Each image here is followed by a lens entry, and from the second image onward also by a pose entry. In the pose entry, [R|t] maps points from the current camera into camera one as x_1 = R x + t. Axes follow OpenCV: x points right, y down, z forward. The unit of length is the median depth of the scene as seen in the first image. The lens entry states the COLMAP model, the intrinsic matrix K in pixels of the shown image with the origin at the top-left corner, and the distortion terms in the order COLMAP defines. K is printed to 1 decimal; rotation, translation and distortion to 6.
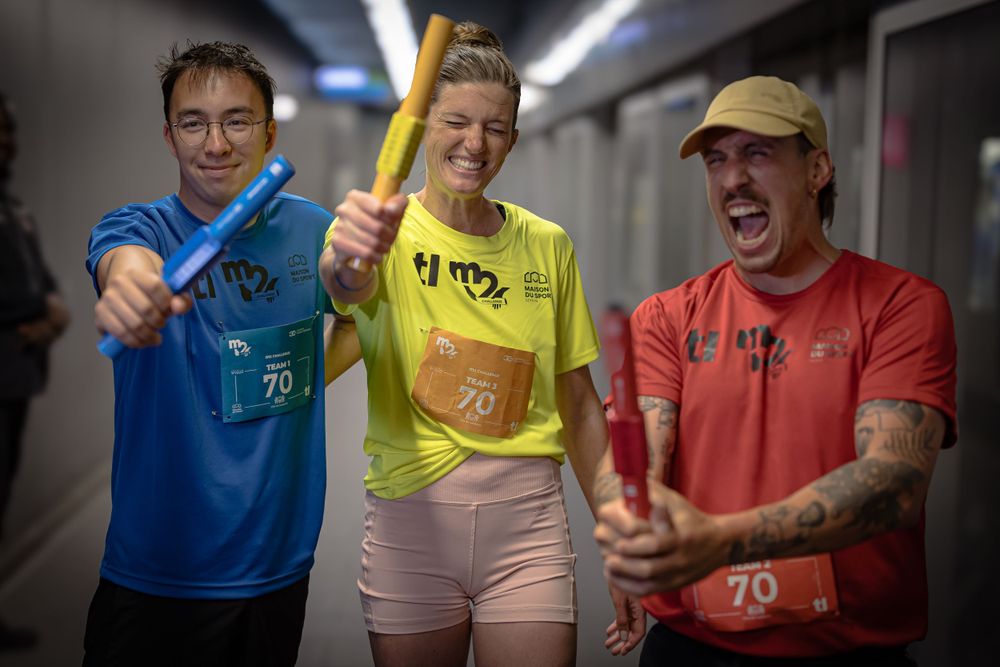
lens RADIAL K [[1933.4, 0, 500.0], [0, 1933.4, 333.5], [0, 0, 1]] dist [0.300409, 0.165407]
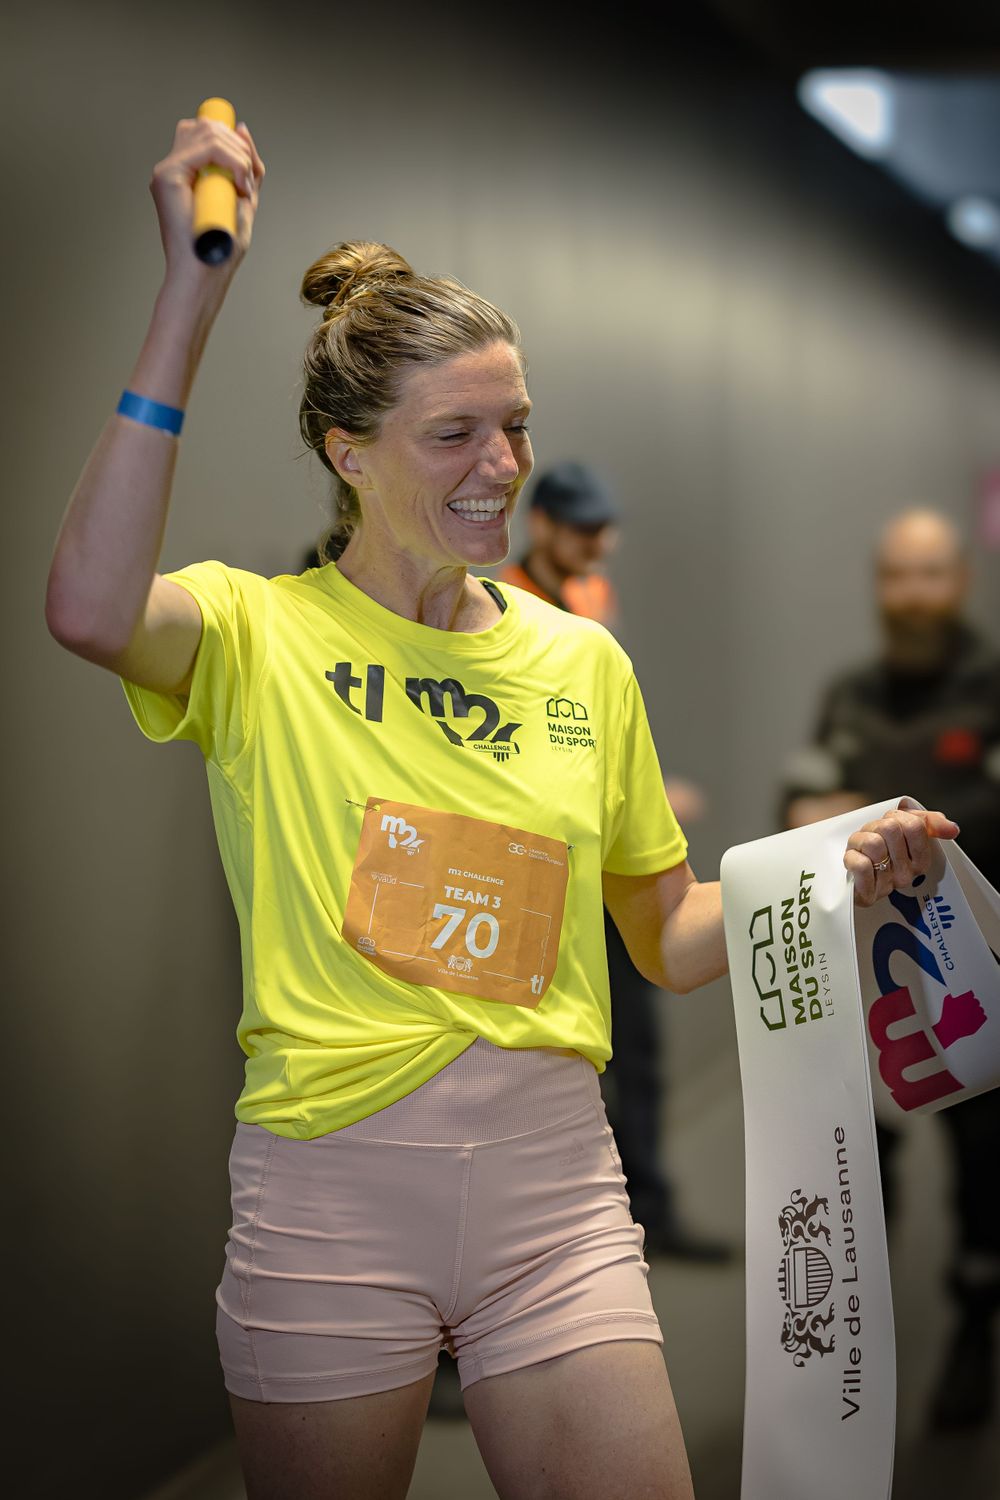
lens RADIAL K [[2900.0, 0, 500.0], [0, 2900.0, 750.0], [0, 0, 1]] dist [0.300409, 0.165407]
pose [[0.996966, -0.077677, -0.005011, 0.003814], [0.077572, 0.996813, -0.018592, 0.000978], [0.006439, 0.018146, 0.999815, 0.171227]]
